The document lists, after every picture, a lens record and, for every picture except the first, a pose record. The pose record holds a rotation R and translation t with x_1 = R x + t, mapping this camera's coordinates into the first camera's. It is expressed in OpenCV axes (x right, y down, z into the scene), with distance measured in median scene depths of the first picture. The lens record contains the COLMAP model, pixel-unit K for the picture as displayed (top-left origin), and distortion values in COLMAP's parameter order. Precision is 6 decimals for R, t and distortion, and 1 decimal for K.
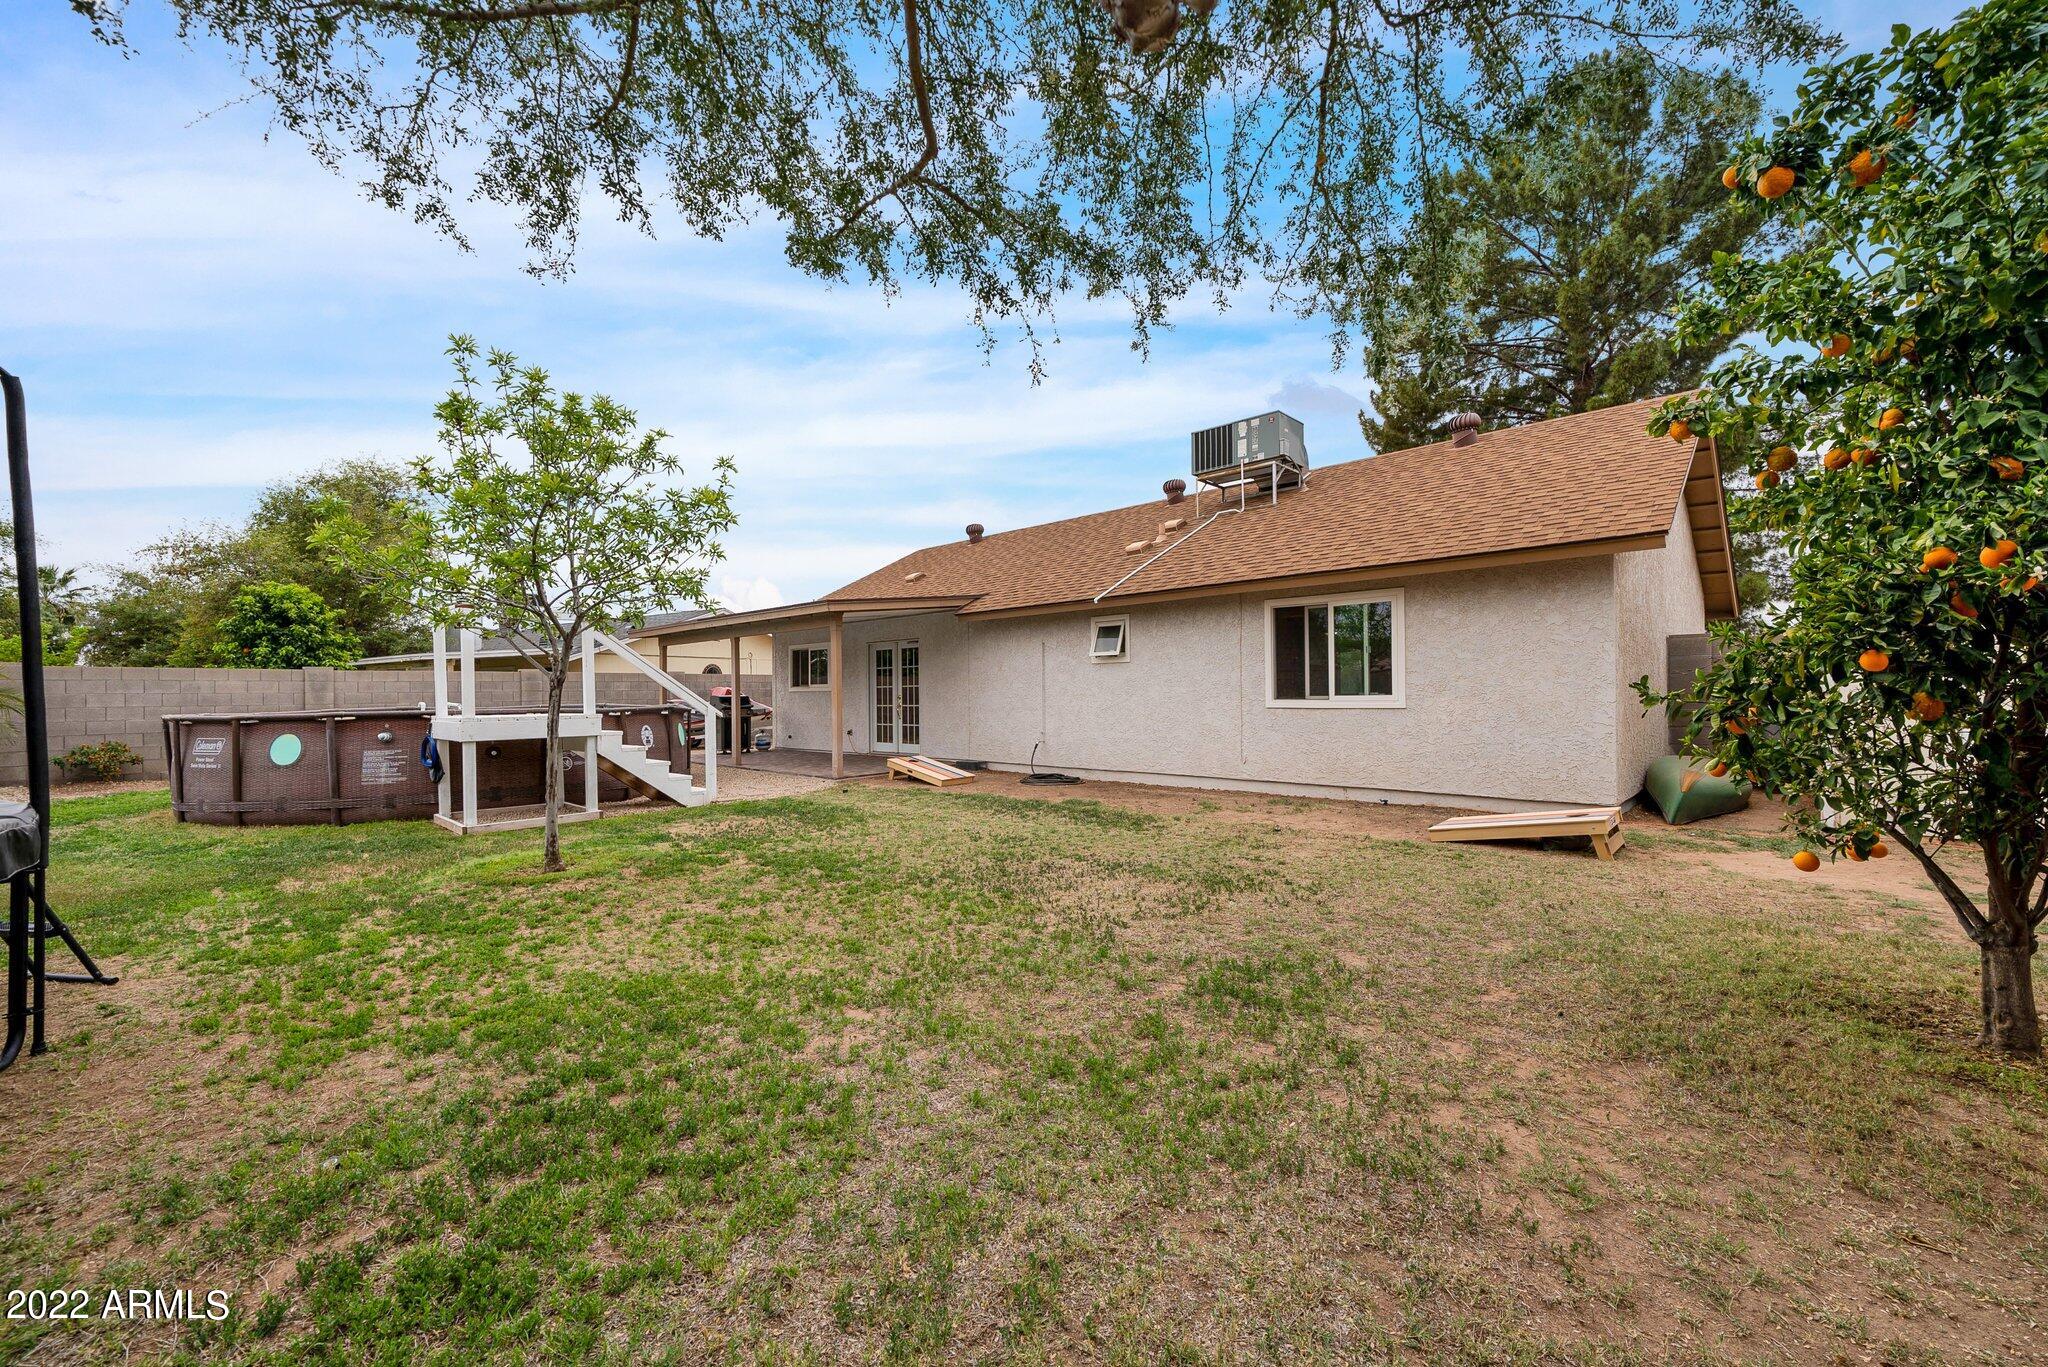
lens RADIAL K [[815.5, 0, 1024.0], [0, 815.5, 683.5], [0, 0, 1]] dist [0.000278, -0.000016]
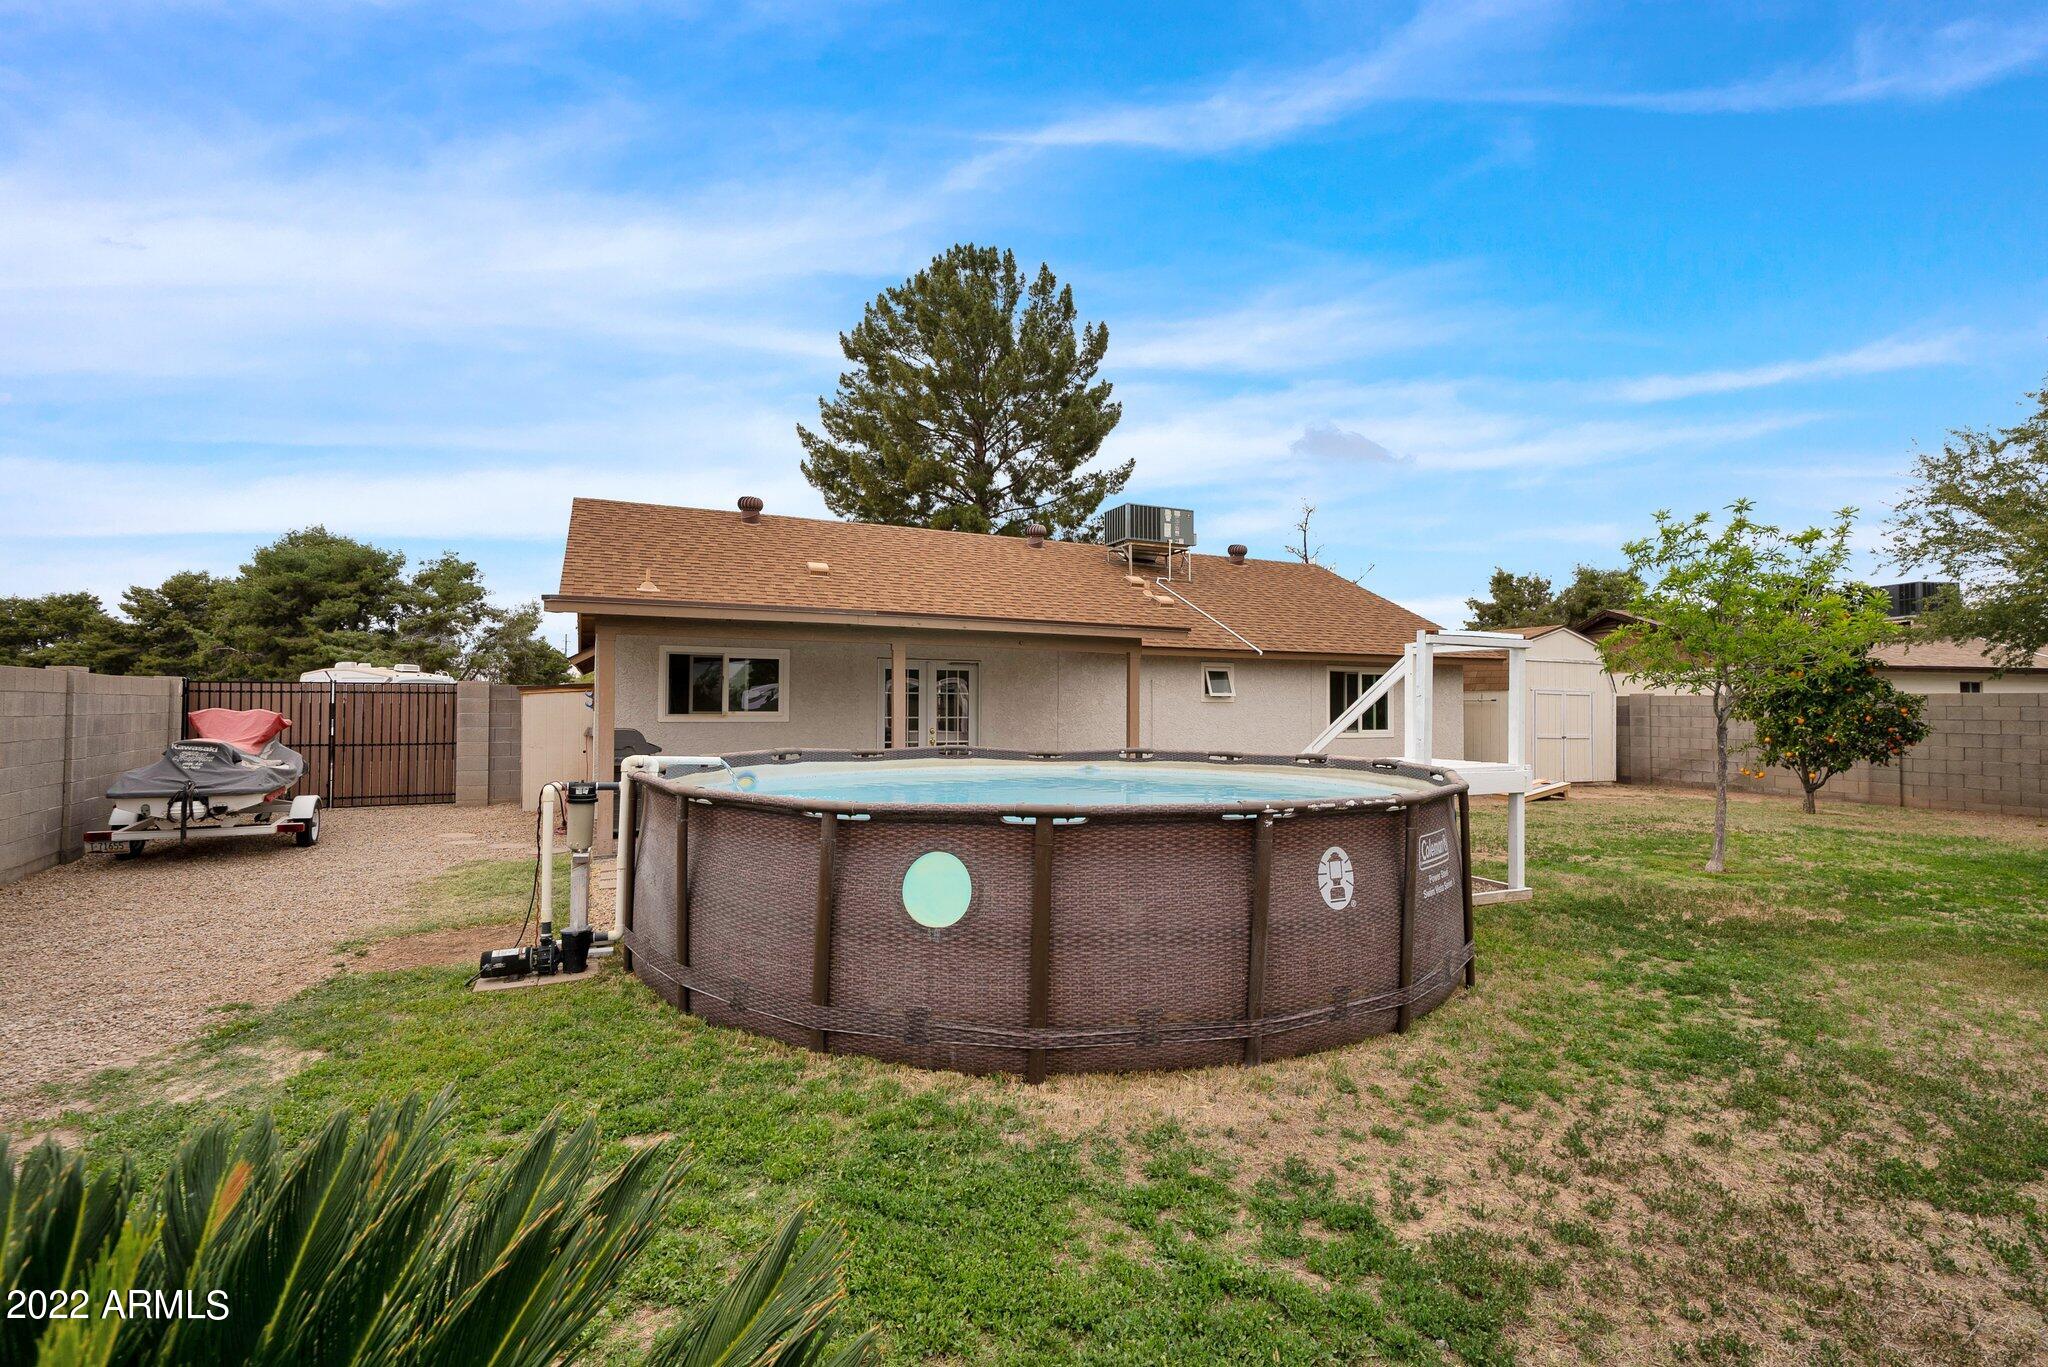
lens RADIAL K [[905.1, 0, 1024.0], [0, 905.1, 683.5], [0, 0, 1]] dist [0.008227, 0.000491]
pose [[0.369421, 0.039579, 0.928419, -1.374250], [-0.018929, 0.999206, -0.035065, -0.000963], [-0.929069, -0.004621, 0.369877, 0.867712]]
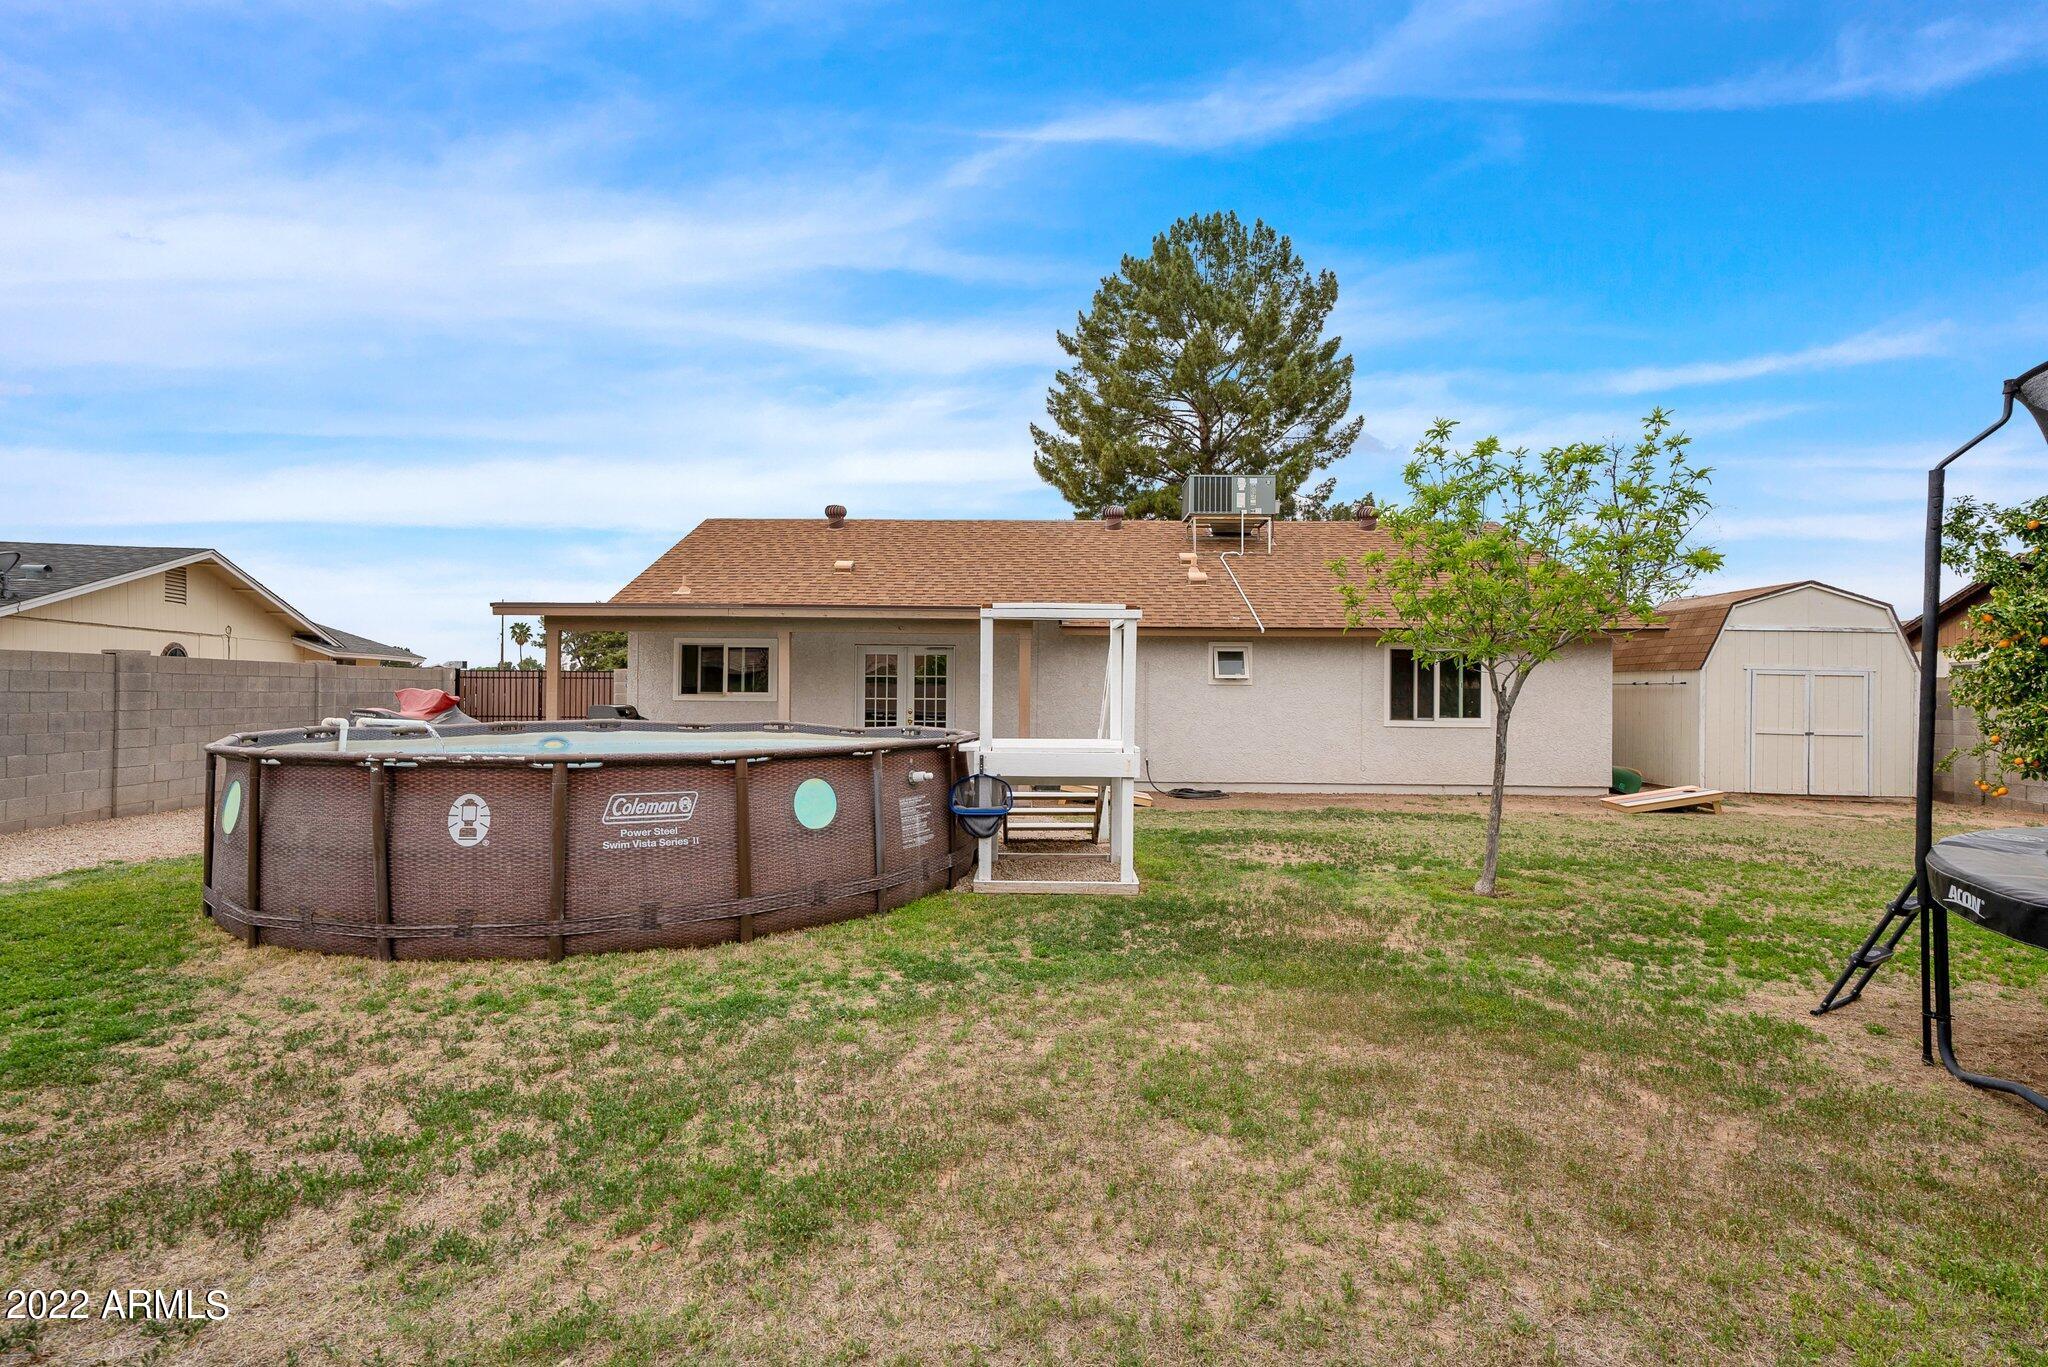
lens RADIAL K [[919.2, 0, 1024.0], [0, 919.2, 683.5], [0, 0, 1]] dist [0.002865, 0.000587]
pose [[0.734247, 0.026719, 0.678356, -1.052921], [-0.024489, 0.999617, -0.012866, -0.004880], [-0.678440, -0.007166, 0.734621, 0.311746]]
